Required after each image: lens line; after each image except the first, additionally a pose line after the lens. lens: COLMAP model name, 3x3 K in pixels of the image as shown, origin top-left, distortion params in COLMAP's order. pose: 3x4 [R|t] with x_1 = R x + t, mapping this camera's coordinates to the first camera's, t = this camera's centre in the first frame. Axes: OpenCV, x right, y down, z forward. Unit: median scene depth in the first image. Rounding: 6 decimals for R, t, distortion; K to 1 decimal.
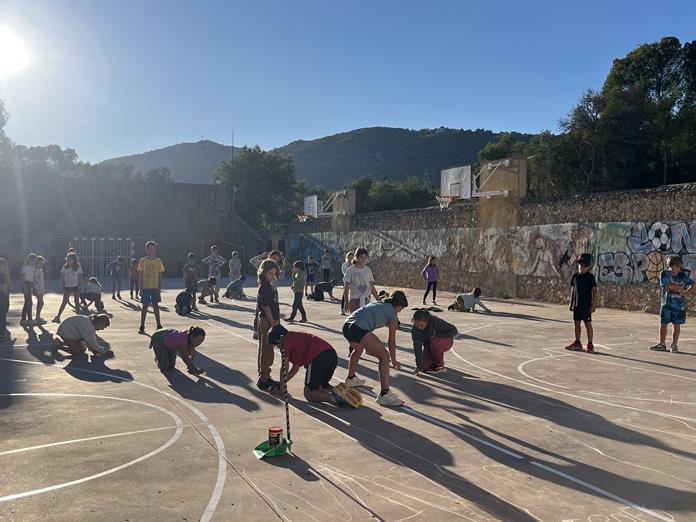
lens RADIAL K [[730.8, 0, 347.4], [0, 730.8, 263.3], [0, 0, 1]] dist [0.000246, 0.000000]
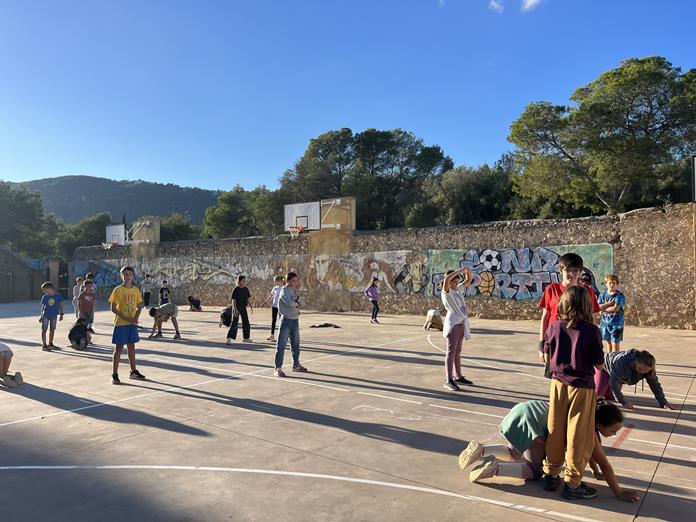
lens RADIAL K [[524.6, 0, 356.4], [0, 524.6, 255.8], [0, 0, 1]] dist [0.030894, -0.052432]
pose [[0.866933, 0.003942, 0.498410, -0.213216], [0.021685, 0.998724, -0.045619, -0.005345], [-0.497953, 0.050357, 0.865741, 0.239104]]
